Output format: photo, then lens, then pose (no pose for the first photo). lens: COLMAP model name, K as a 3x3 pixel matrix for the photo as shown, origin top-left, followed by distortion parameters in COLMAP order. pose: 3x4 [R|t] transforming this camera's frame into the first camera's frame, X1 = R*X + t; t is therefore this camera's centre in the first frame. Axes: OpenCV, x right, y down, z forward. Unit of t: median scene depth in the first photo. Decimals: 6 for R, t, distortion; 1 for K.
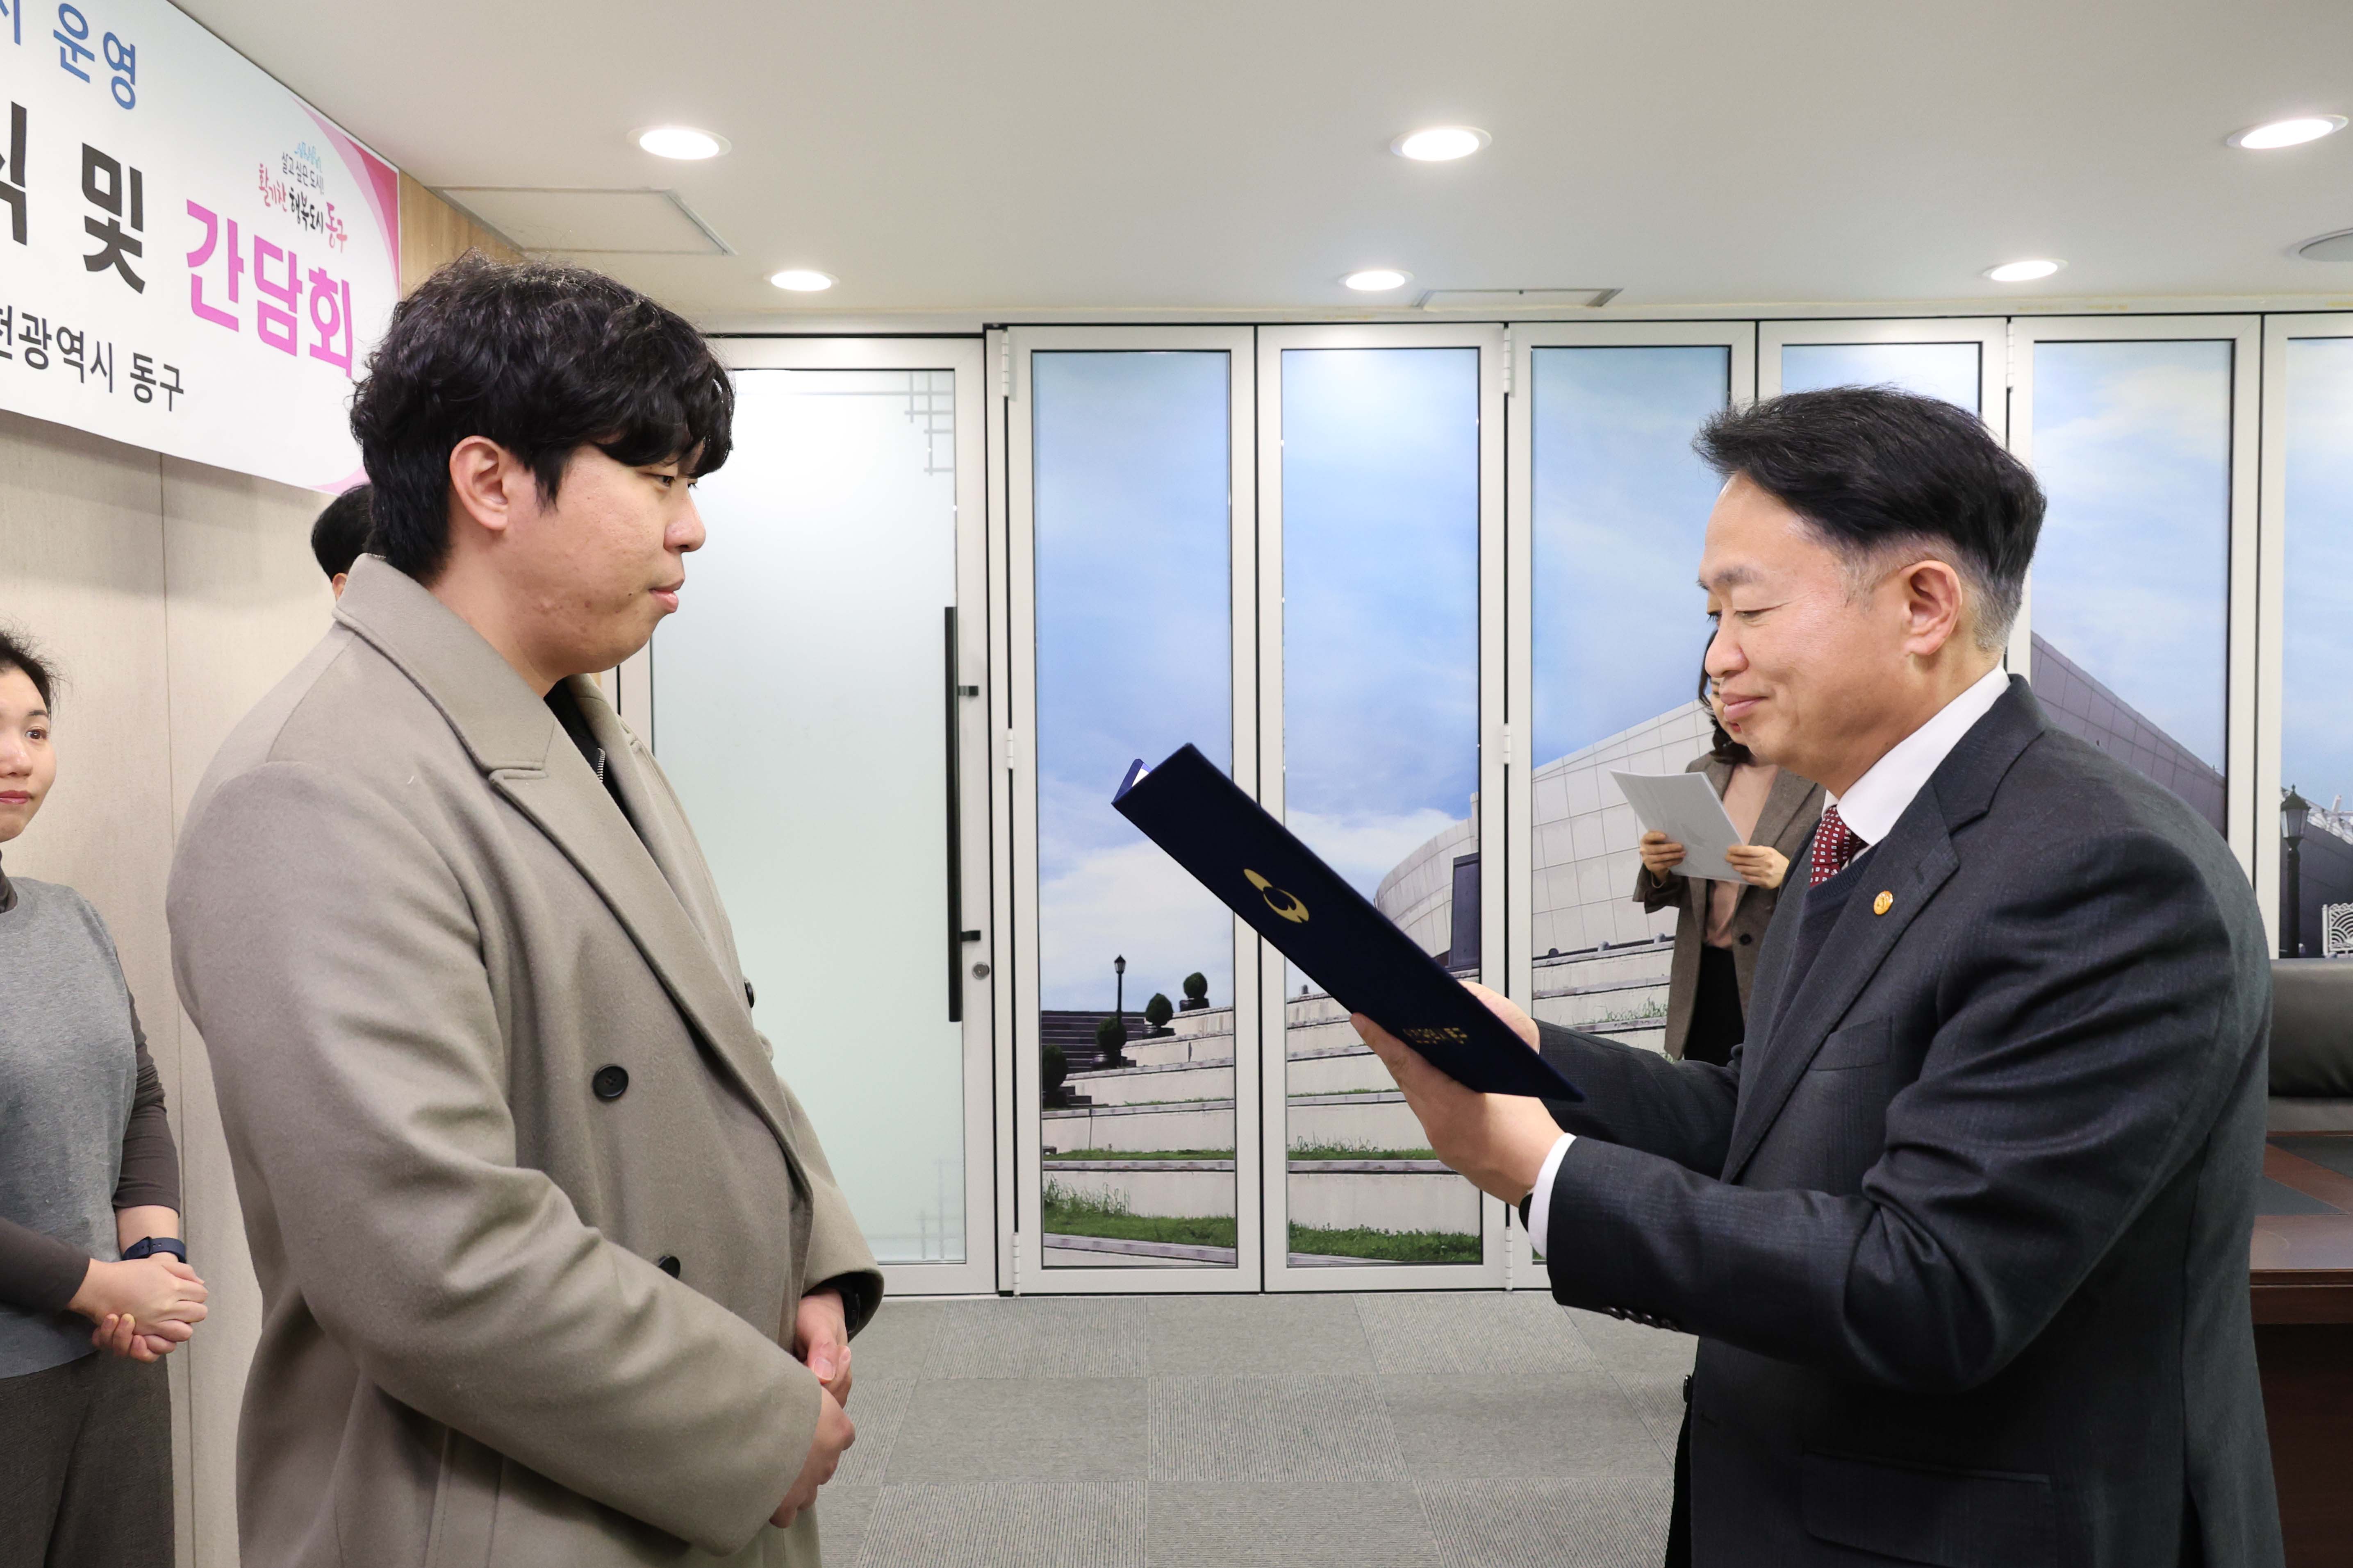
lens RADIAL K [[1720.5, 0, 1154.4], [0, 1720.5, 767.8], [0, 0, 1]] dist [0.024562, 0.003636]
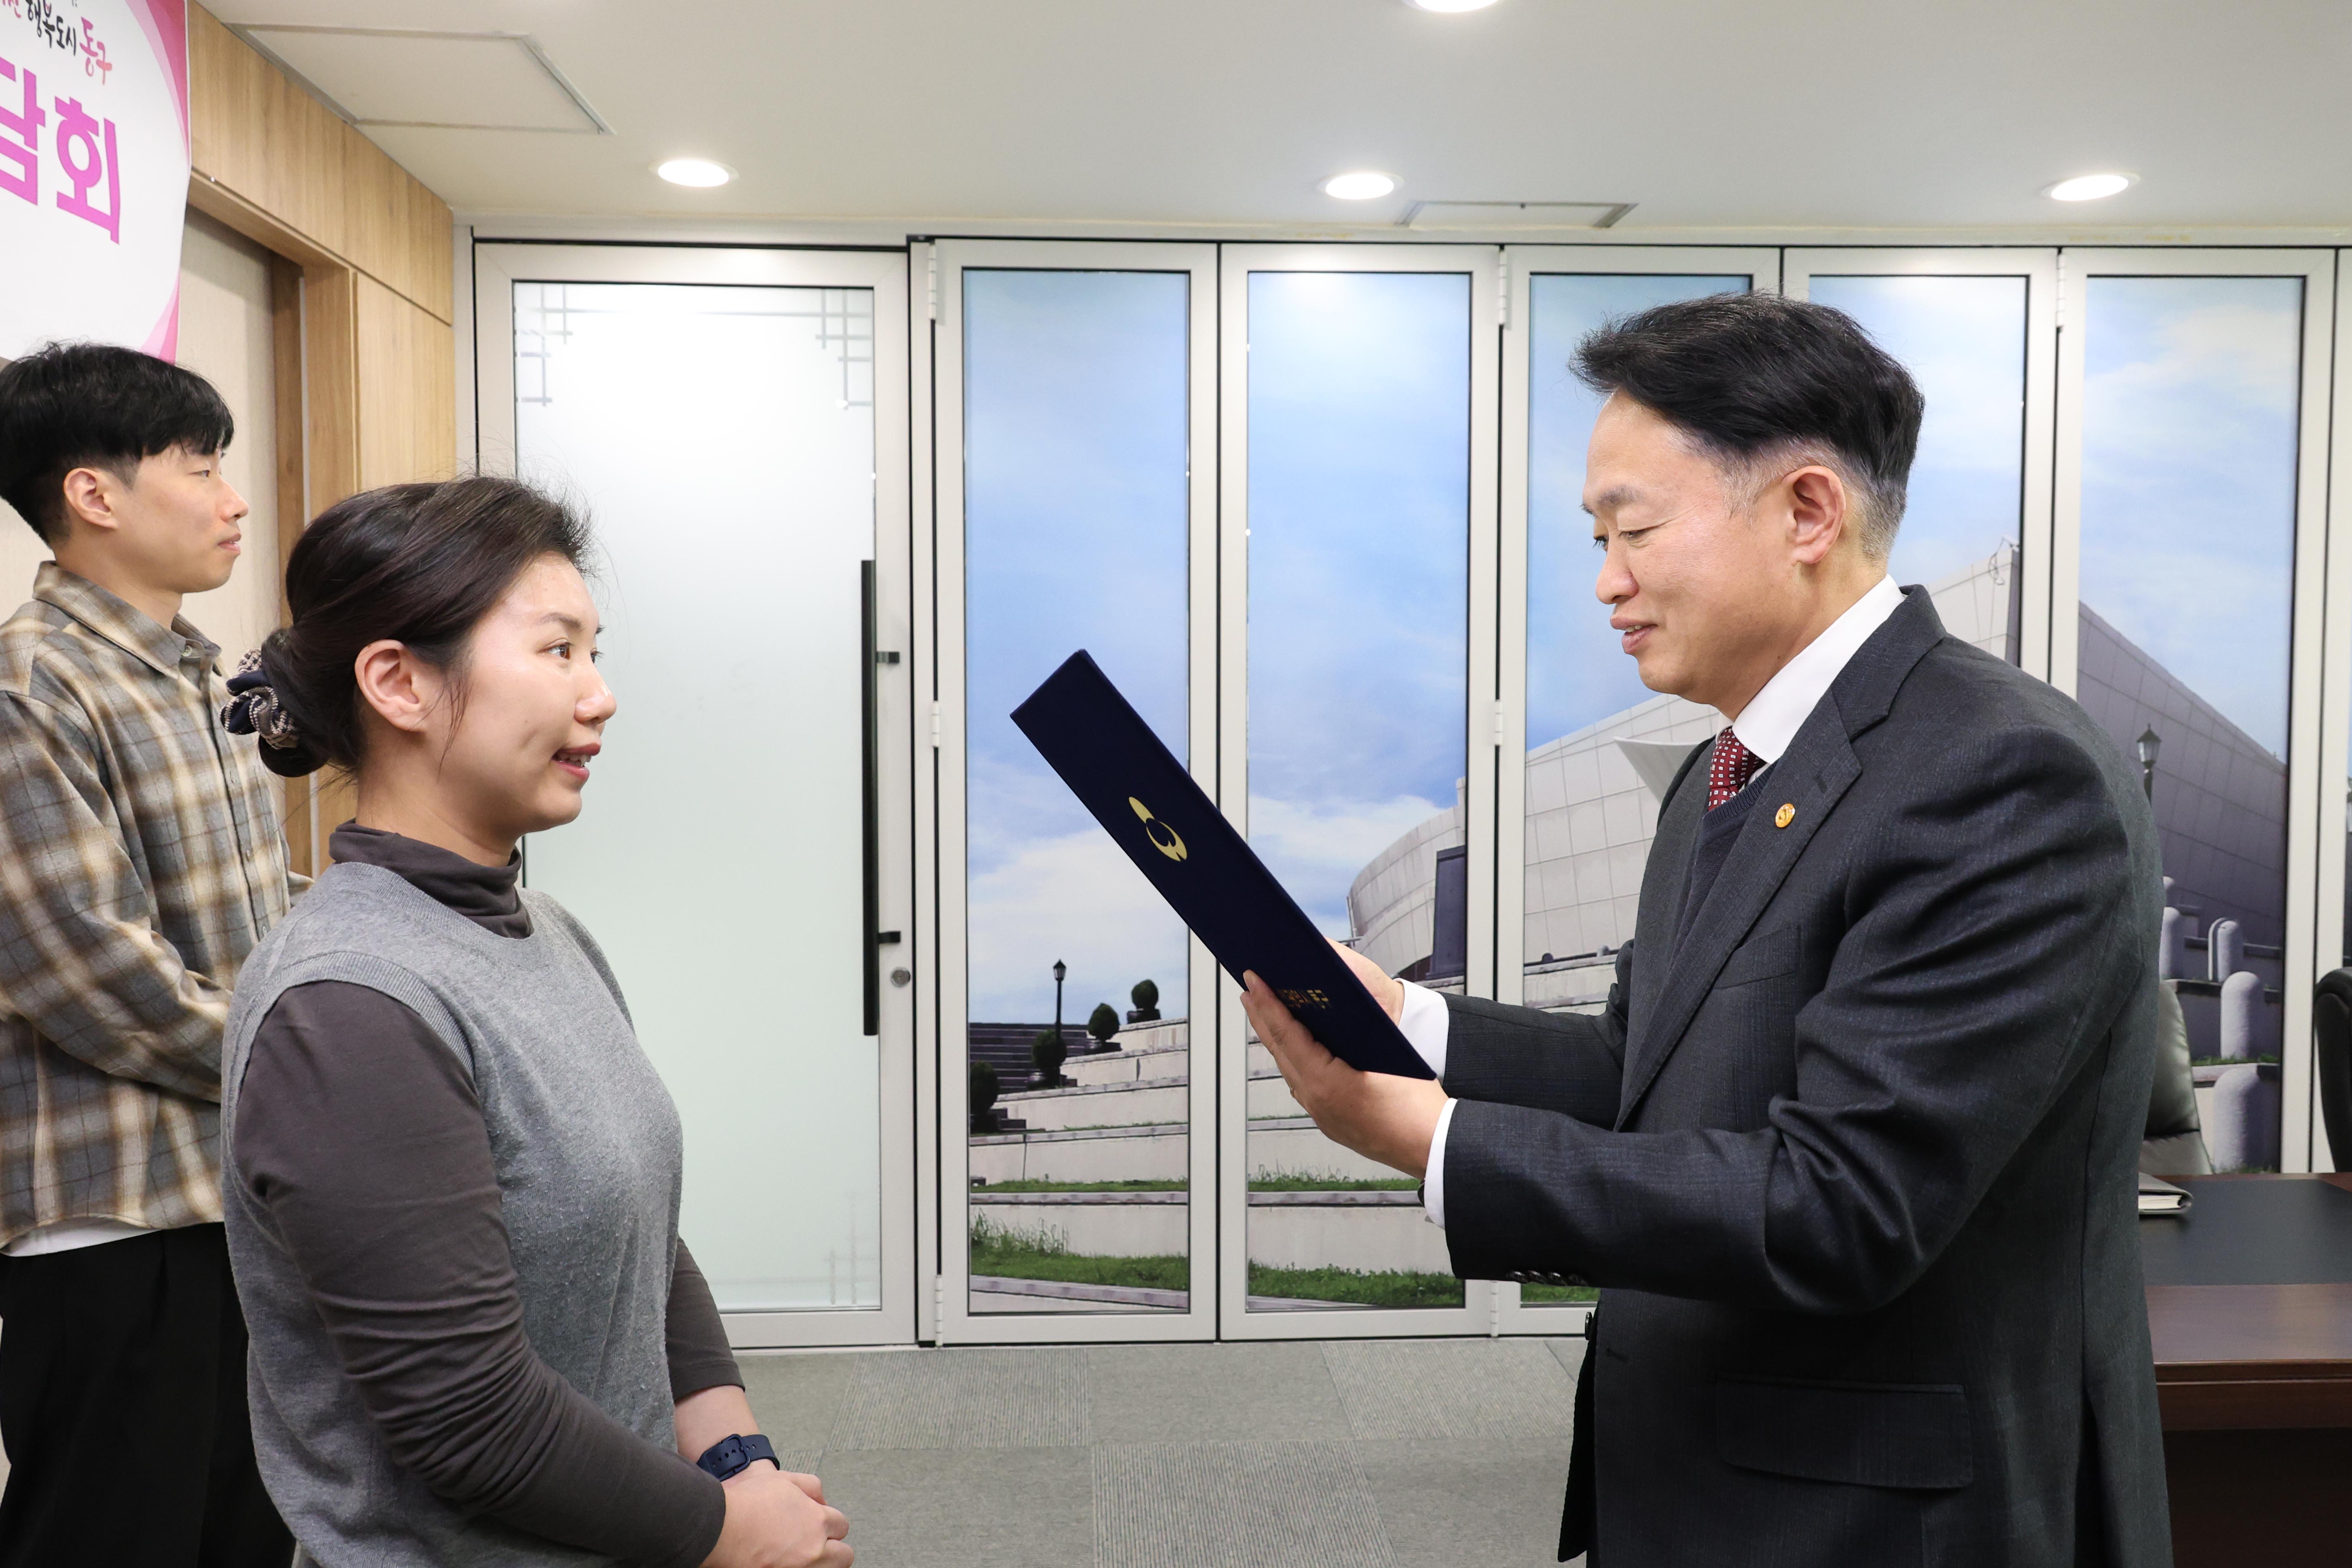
lens RADIAL K [[1751.8, 0, 1145.7], [0, 1751.8, 779.7], [0, 0, 1]] dist [0.028917, -0.001583]
pose [[0.999250, 0.005926, 0.038270, -0.010688], [-0.006175, 0.999961, 0.006379, 0.010795], [-0.038230, -0.006610, 0.999247, 0.103270]]
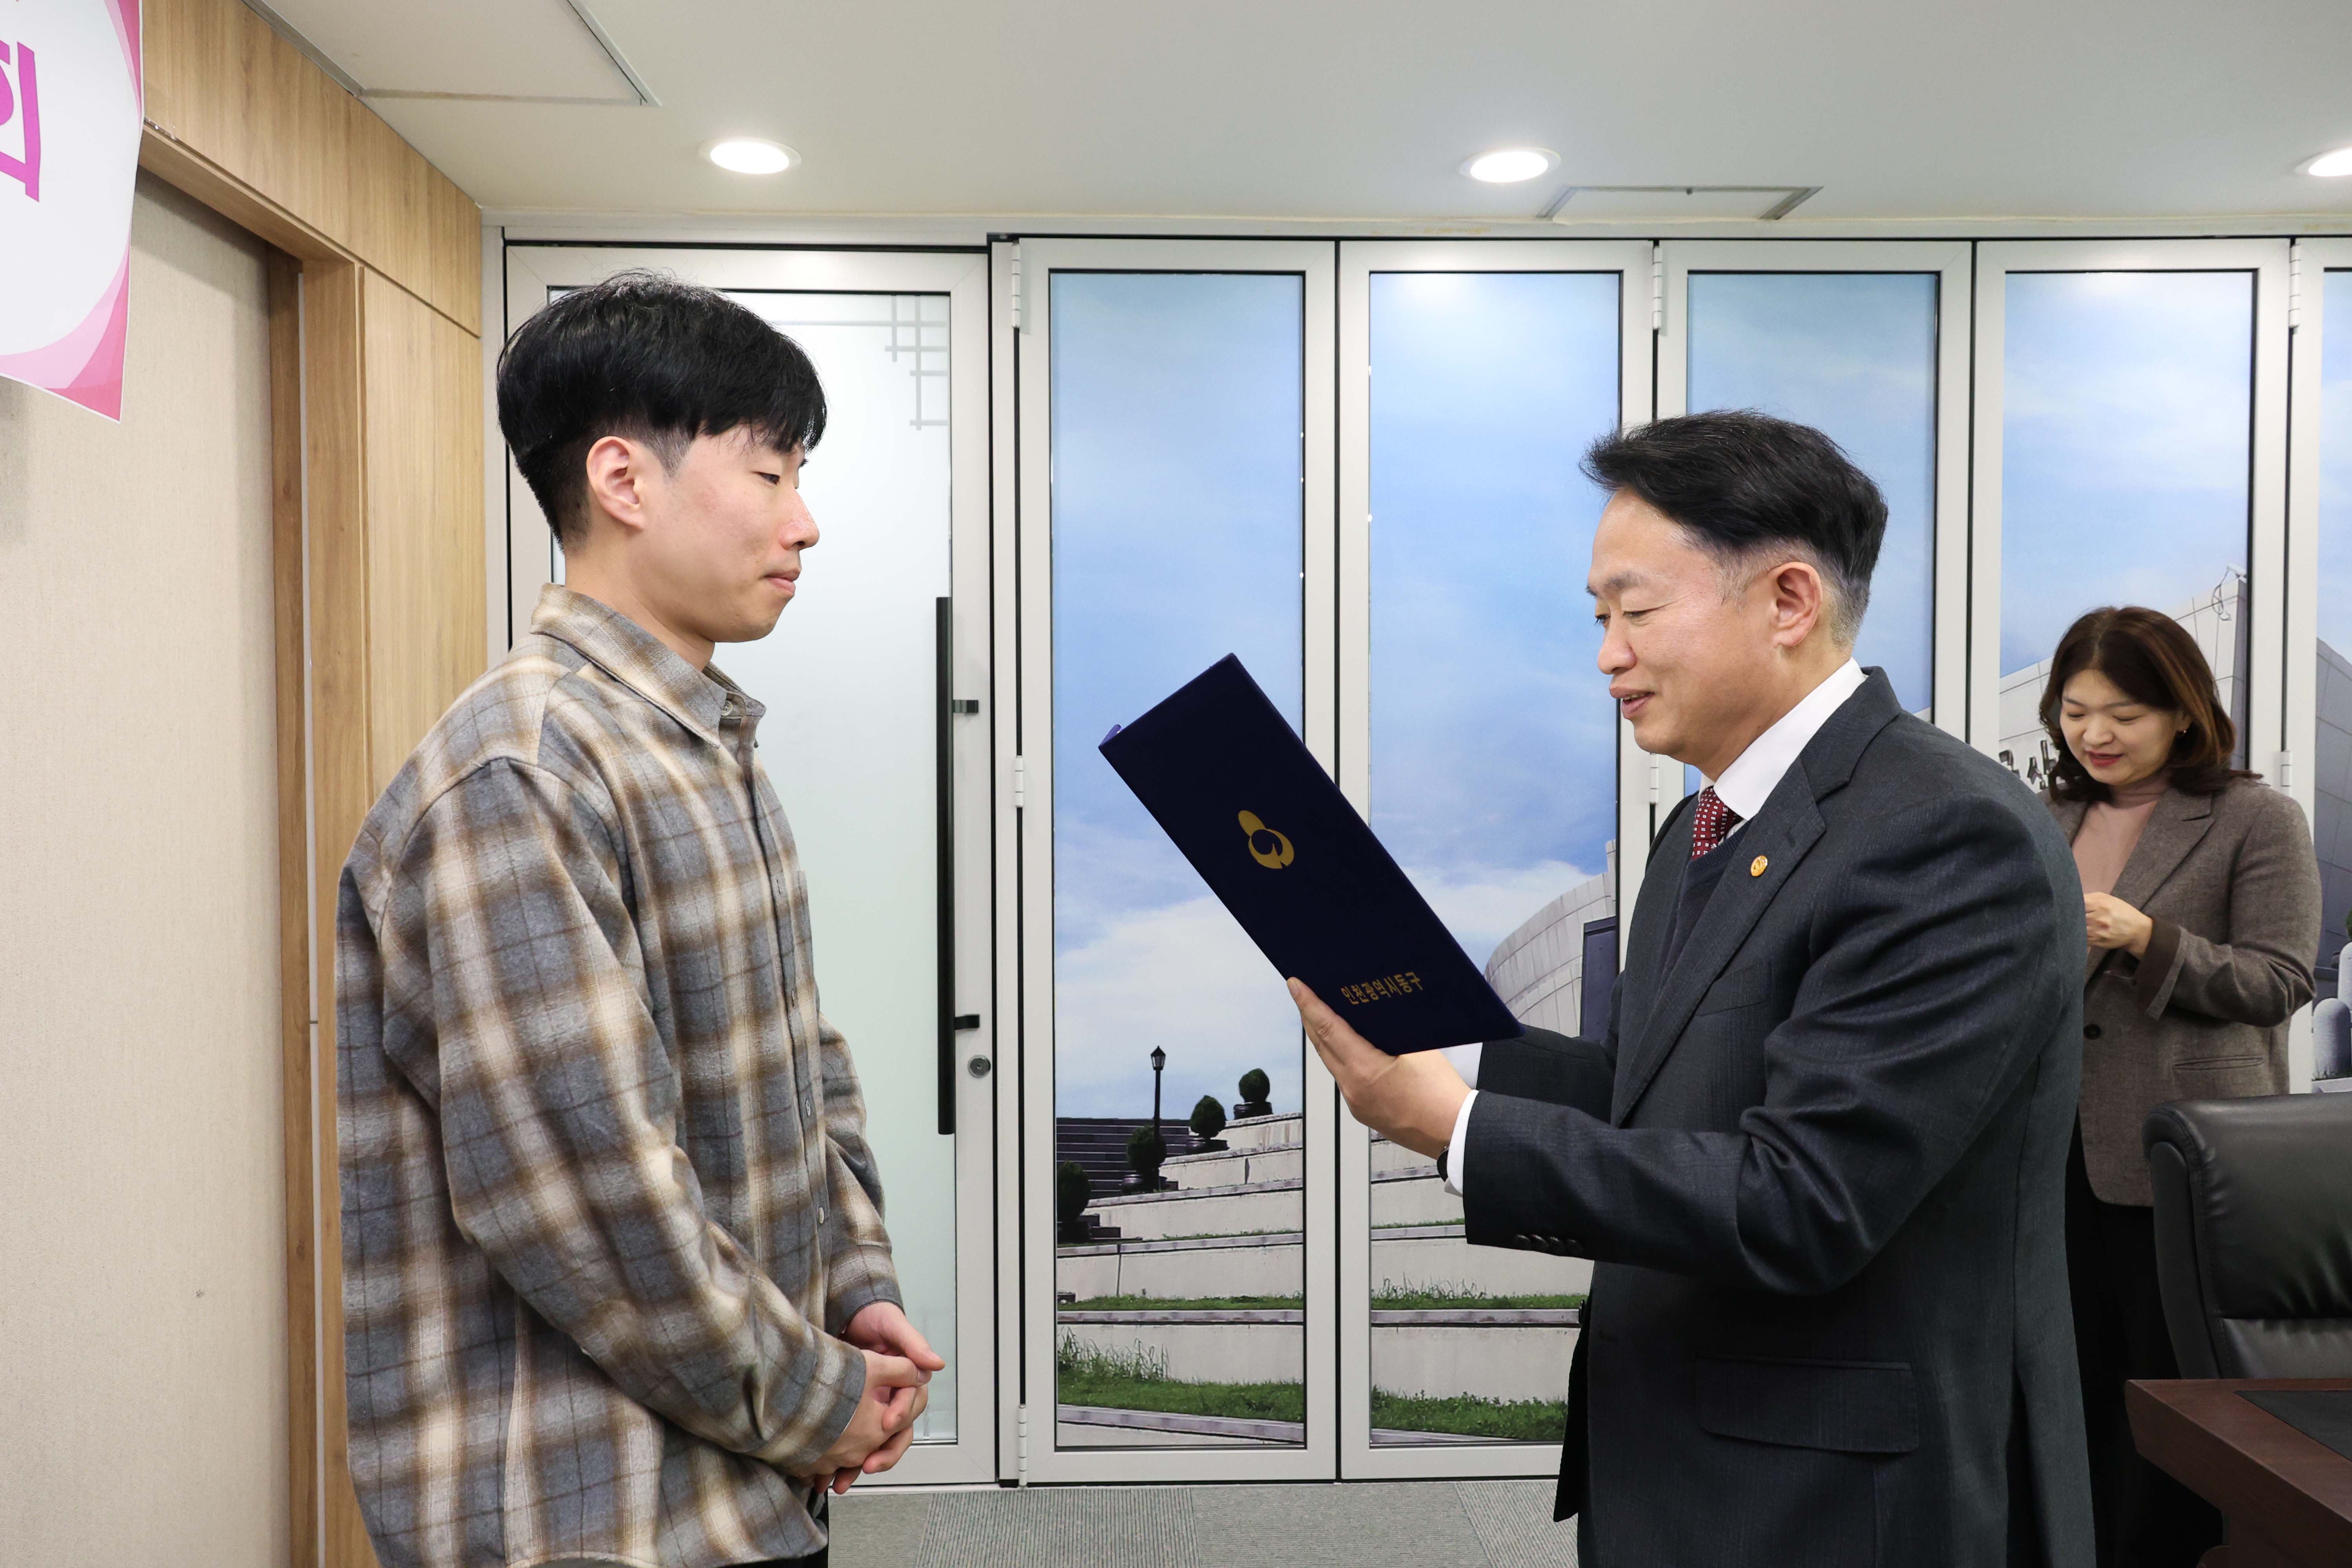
lens RADIAL K [[1684.2, 0, 1152.9], [0, 1684.2, 780.2], [0, 0, 1]] dist [0.026830, 0.003828]
pose [[0.999717, 0.003865, 0.023452, -0.040711], [-0.003512, 0.999880, -0.015073, -0.000277], [-0.023508, 0.014987, 0.999611, 0.234863]]
